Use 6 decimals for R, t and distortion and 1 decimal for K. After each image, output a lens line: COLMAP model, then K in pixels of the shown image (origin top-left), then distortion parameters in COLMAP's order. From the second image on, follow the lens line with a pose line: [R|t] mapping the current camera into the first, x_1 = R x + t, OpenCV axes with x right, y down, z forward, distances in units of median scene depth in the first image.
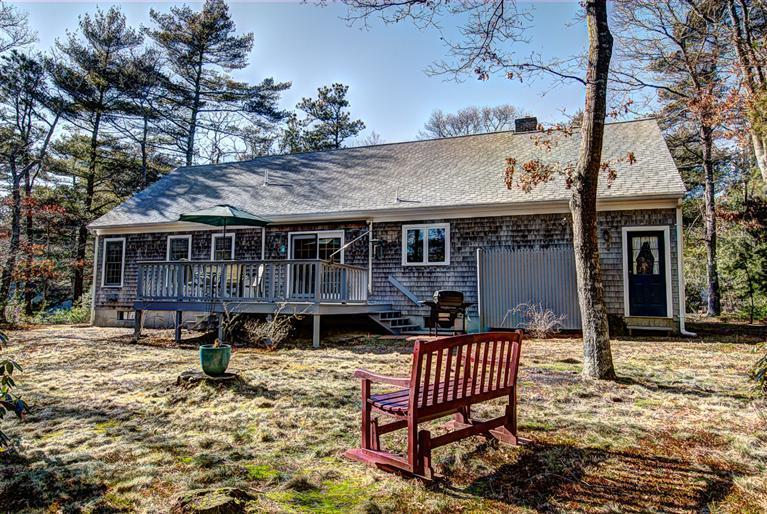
lens RADIAL K [[399.3, 0, 383.5], [0, 399.3, 257.0], [0, 0, 1]] dist [0.052069, -0.057146]
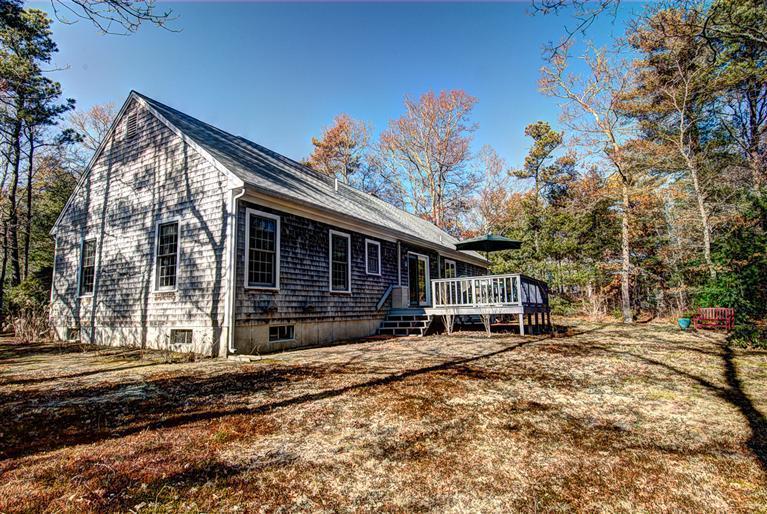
lens RADIAL K [[399.3, 0, 383.5], [0, 399.3, 257.0], [0, 0, 1]] dist [0.052069, -0.057146]
pose [[0.240448, 0.123466, 0.962778, -1.245016], [-0.051946, 0.992093, -0.114252, 0.087543], [-0.969271, -0.022541, 0.244960, 0.674367]]
